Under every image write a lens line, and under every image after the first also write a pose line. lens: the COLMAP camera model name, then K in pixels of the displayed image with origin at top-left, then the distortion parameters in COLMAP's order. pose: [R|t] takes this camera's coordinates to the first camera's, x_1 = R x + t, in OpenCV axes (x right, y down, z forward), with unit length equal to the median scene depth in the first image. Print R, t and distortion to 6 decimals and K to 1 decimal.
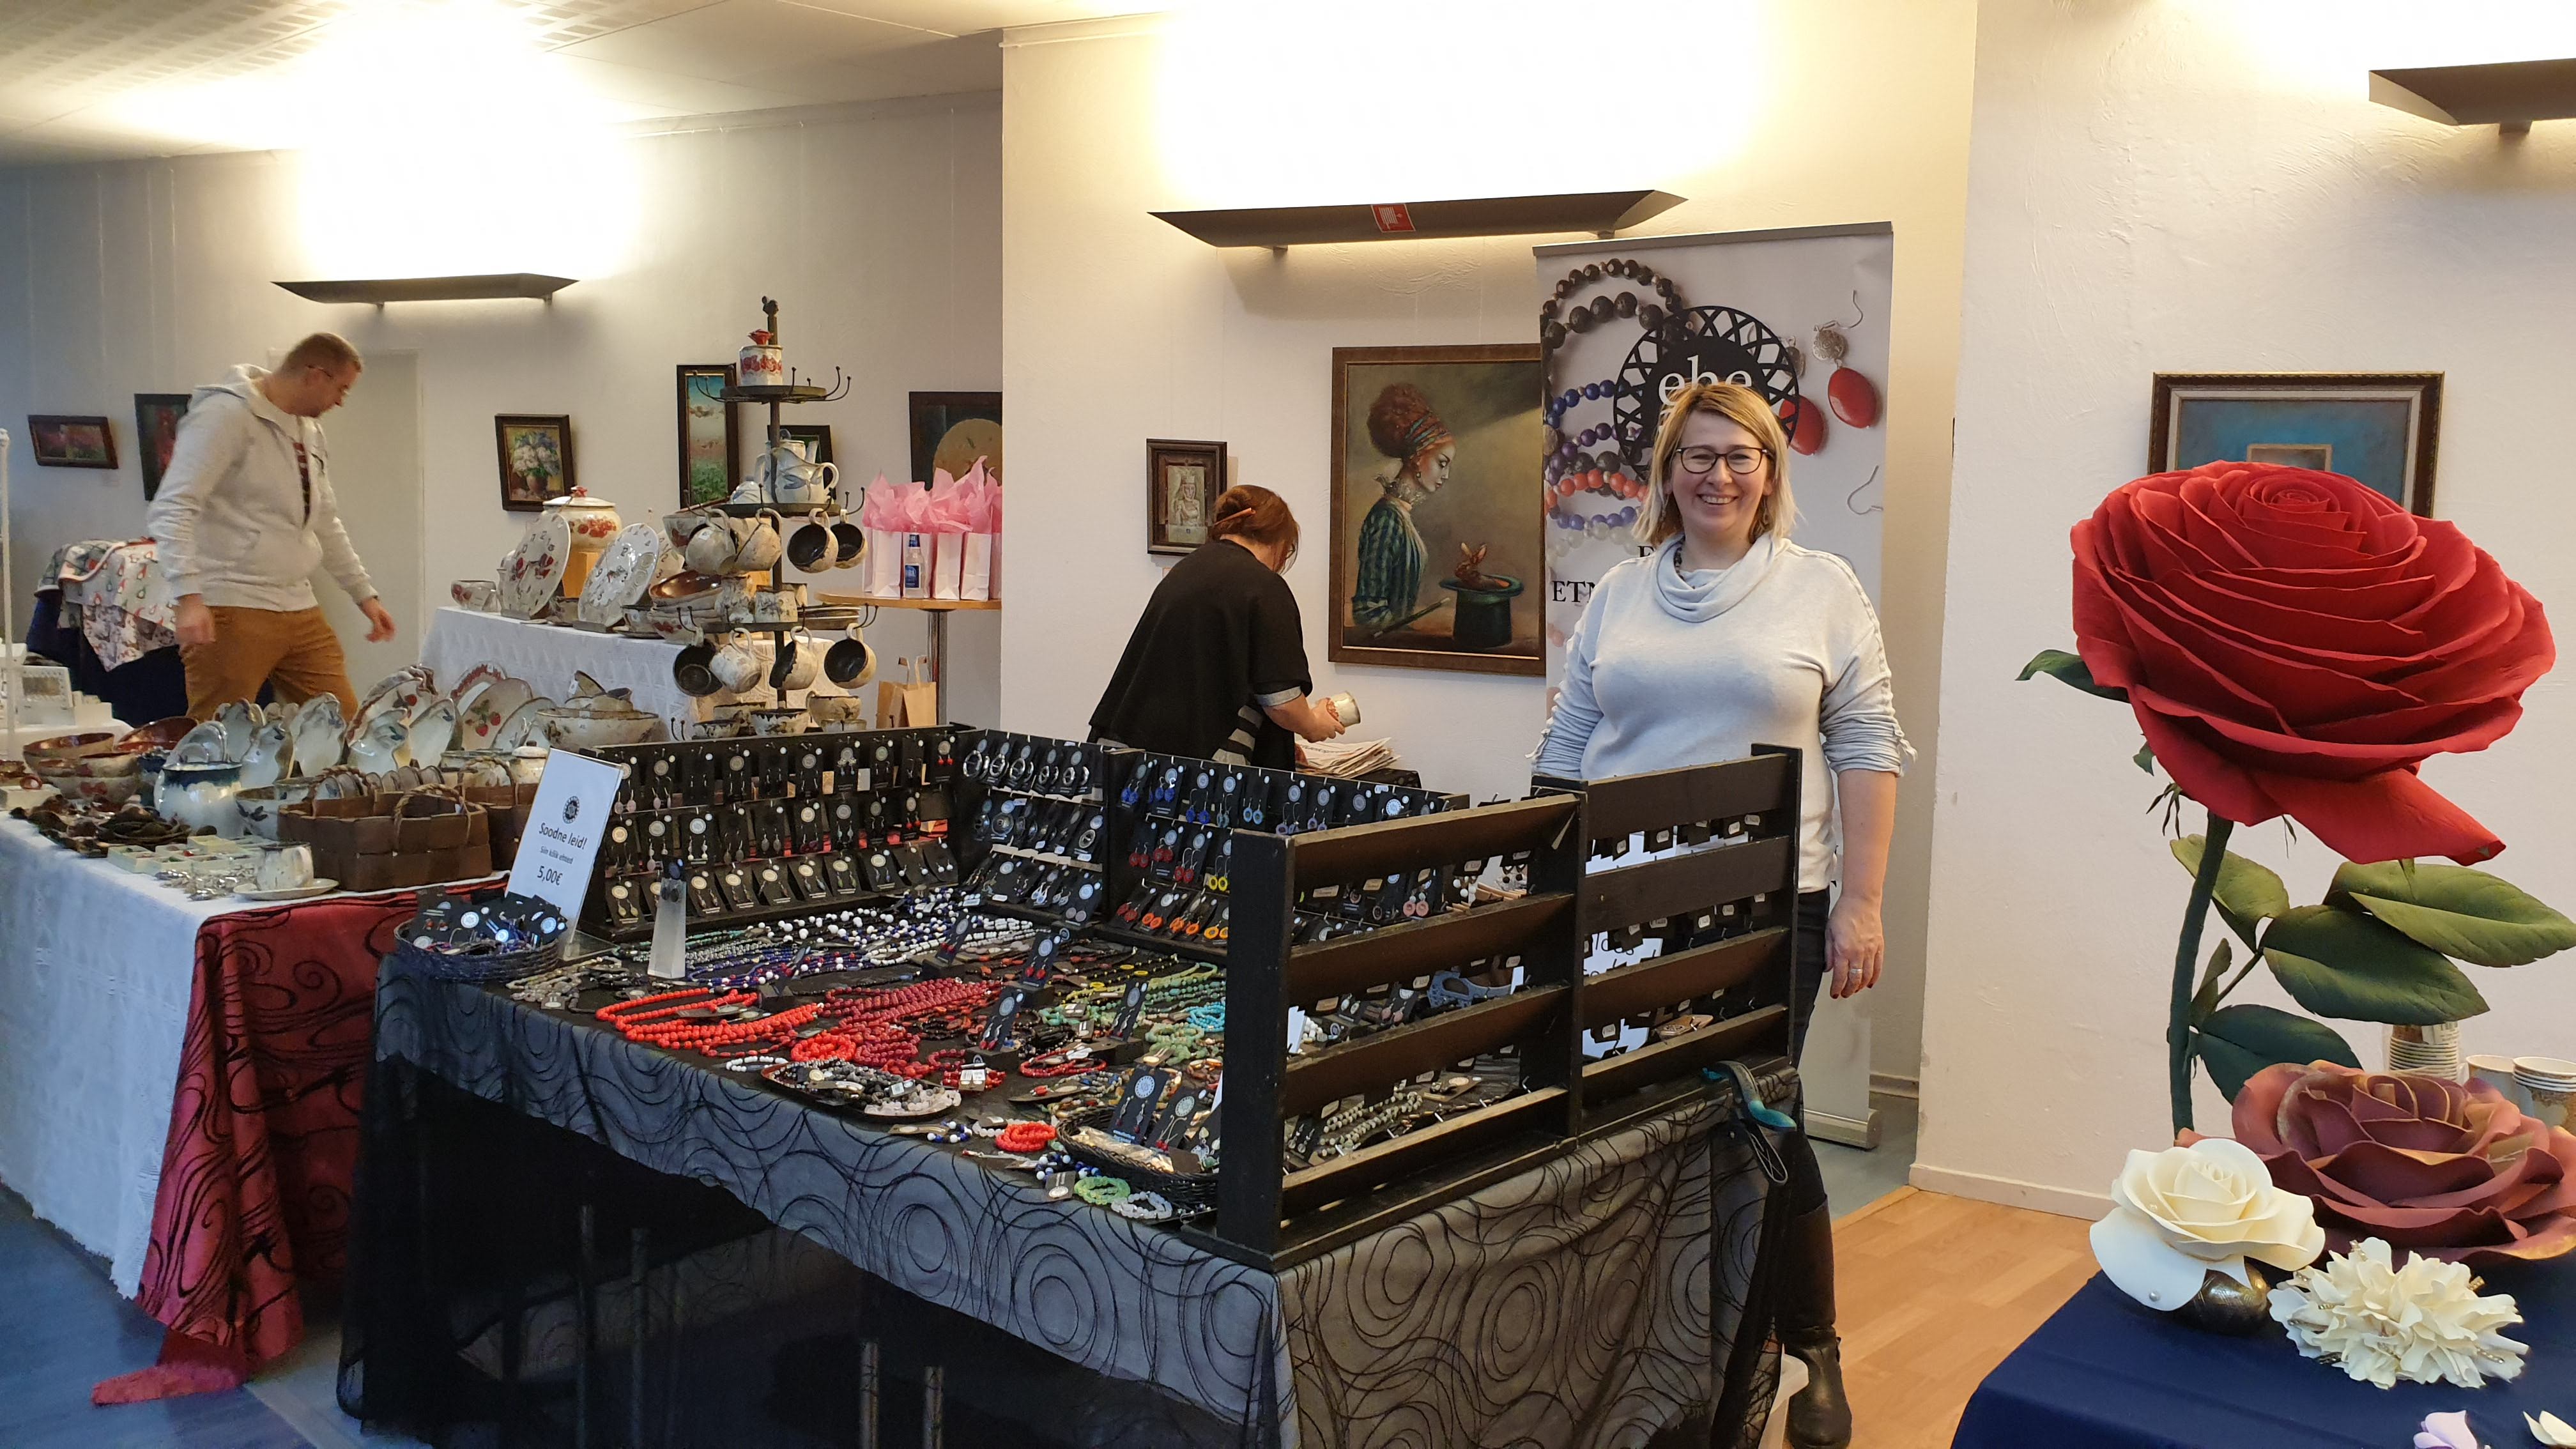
lens RADIAL K [[2004.1, 0, 1288.0], [0, 2004.1, 724.5], [0, 0, 1]] dist [0.005065, 0.071765]
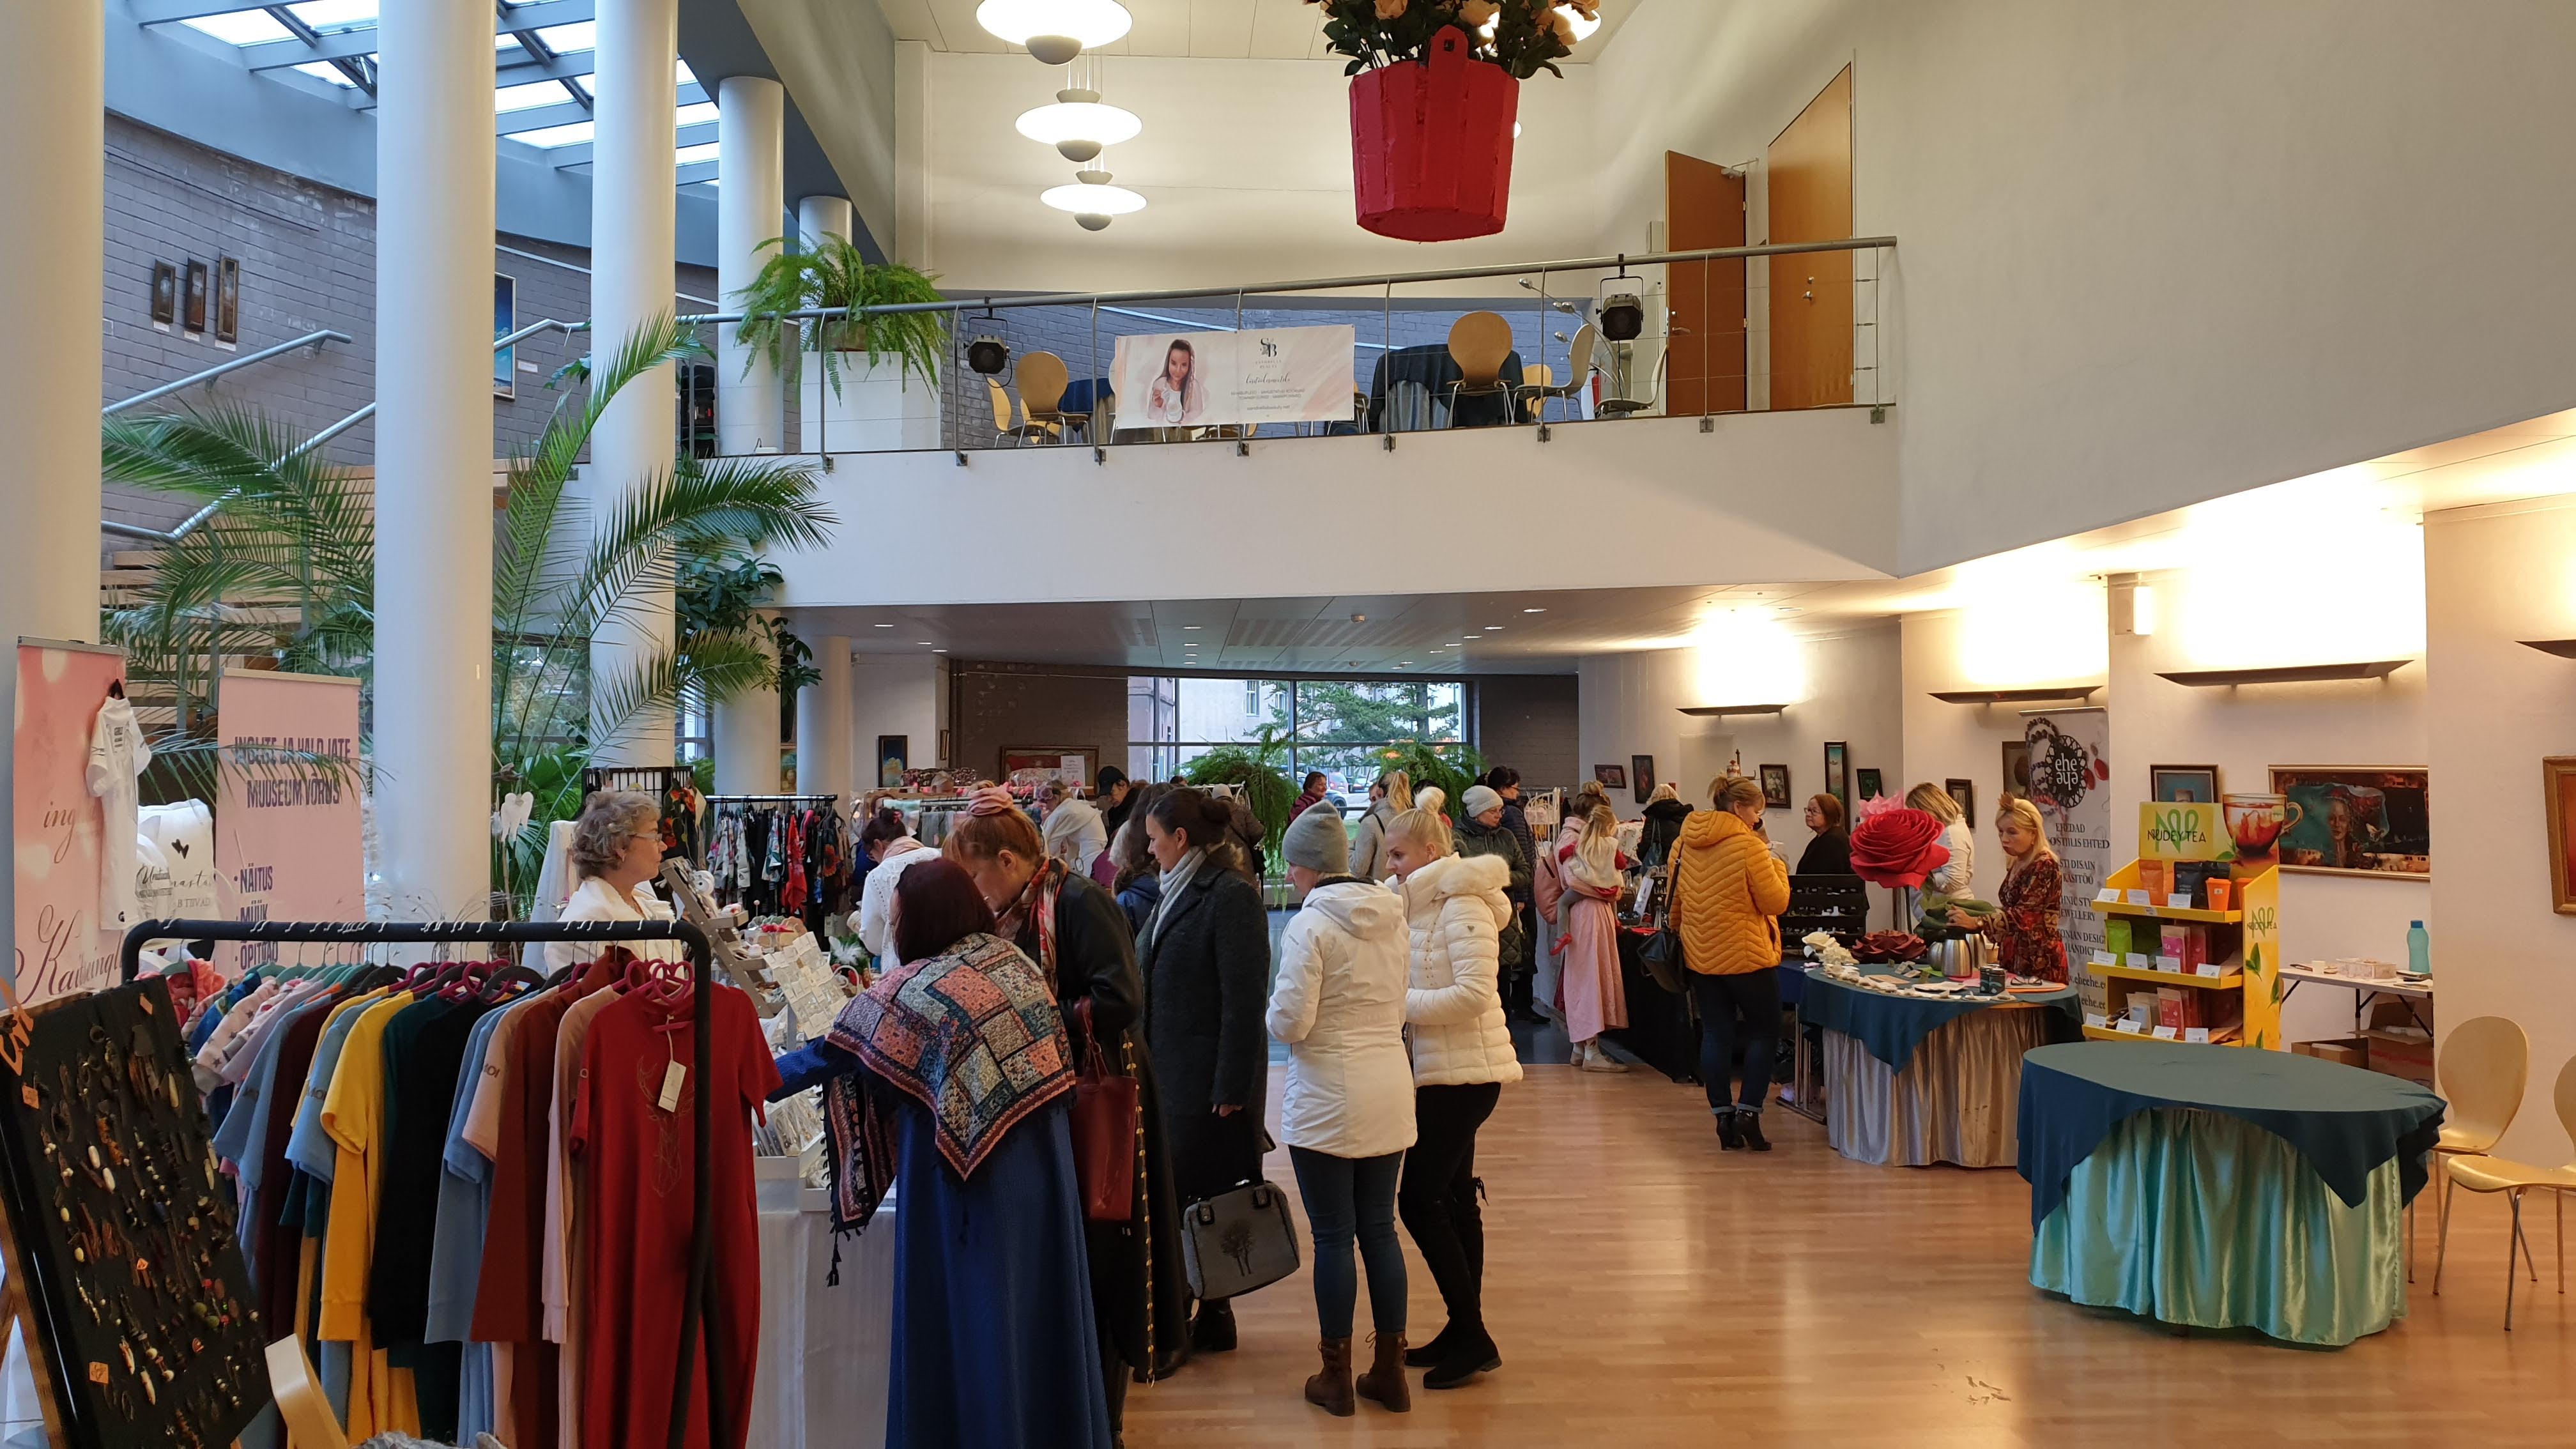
lens RADIAL K [[1961.7, 0, 1279.3], [0, 1961.7, 742.3], [0, 0, 1]] dist [0.003903, 0.006874]
pose [[0.723939, -0.025005, -0.689411, 0.766418], [-0.065667, 0.992307, -0.104947, 0.090102], [0.686732, 0.121247, 0.716728, -0.984318]]
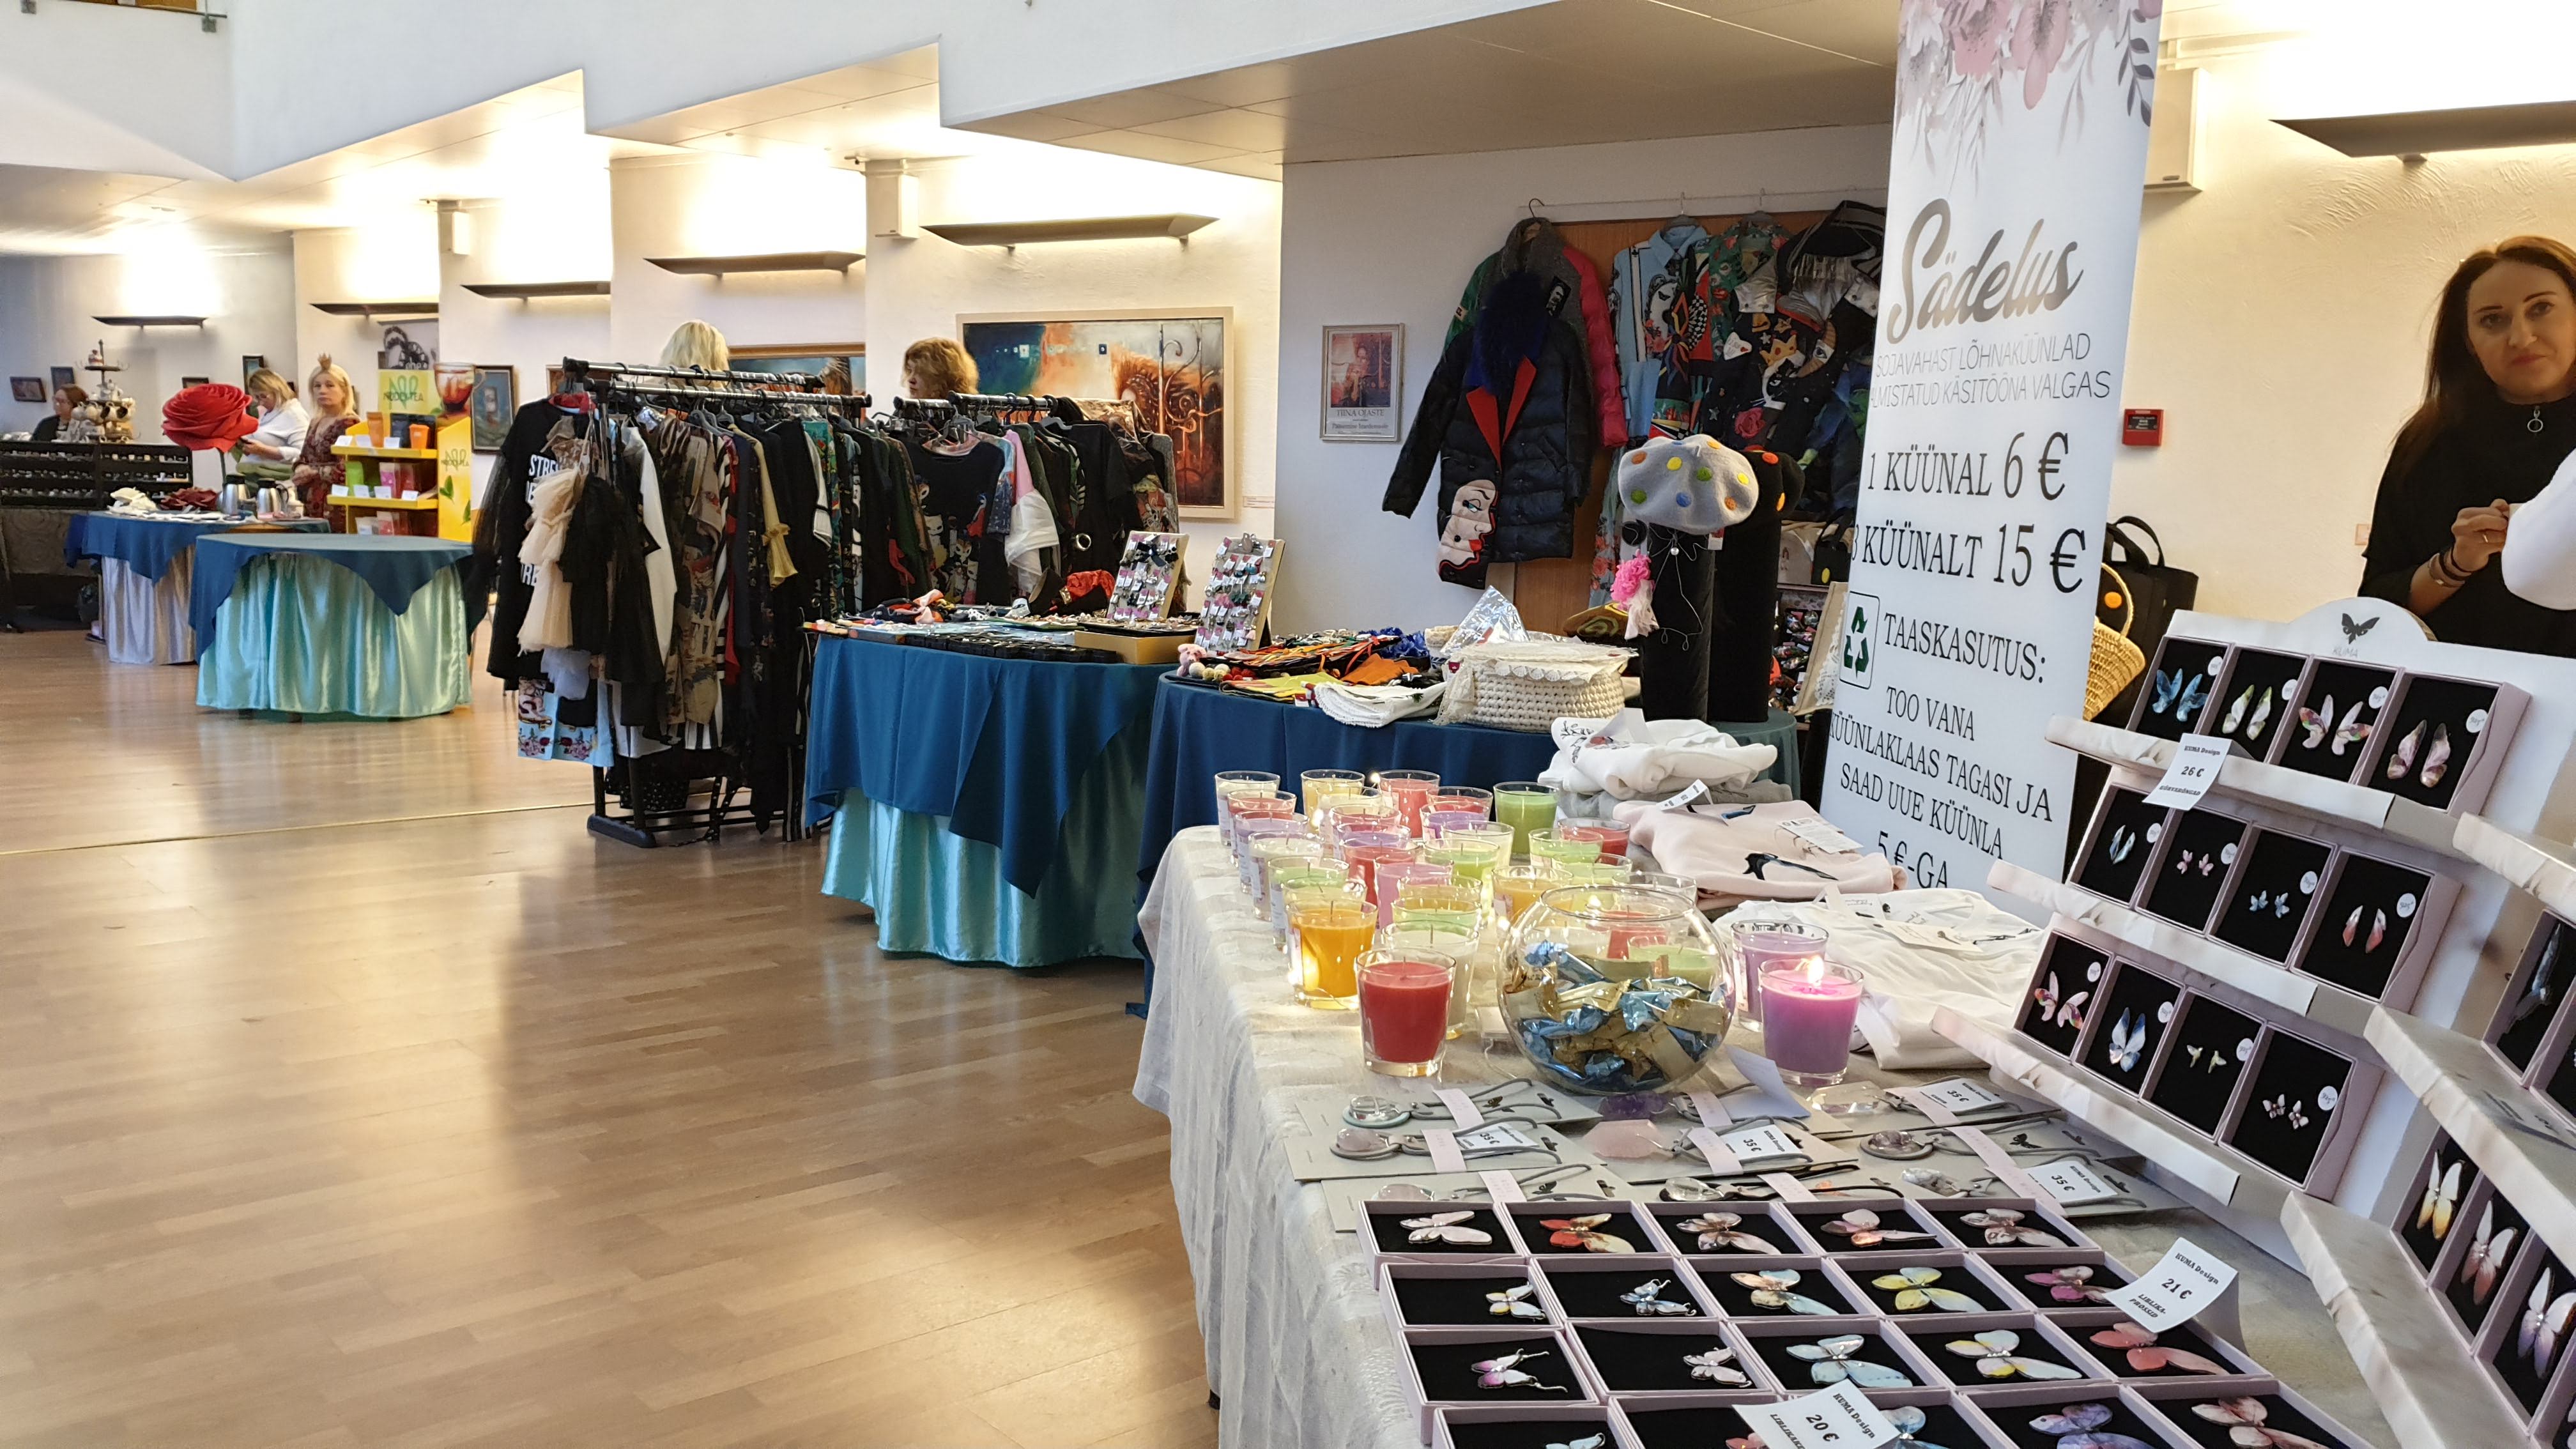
lens RADIAL K [[1961.7, 0, 1279.3], [0, 1961.7, 742.3], [0, 0, 1]] dist [0.003903, 0.006874]
pose [[0.995449, 0.029448, -0.090629, 1.121003], [-0.027974, 0.999456, 0.017483, 0.196815], [0.091095, -0.014868, 0.995731, -1.176363]]
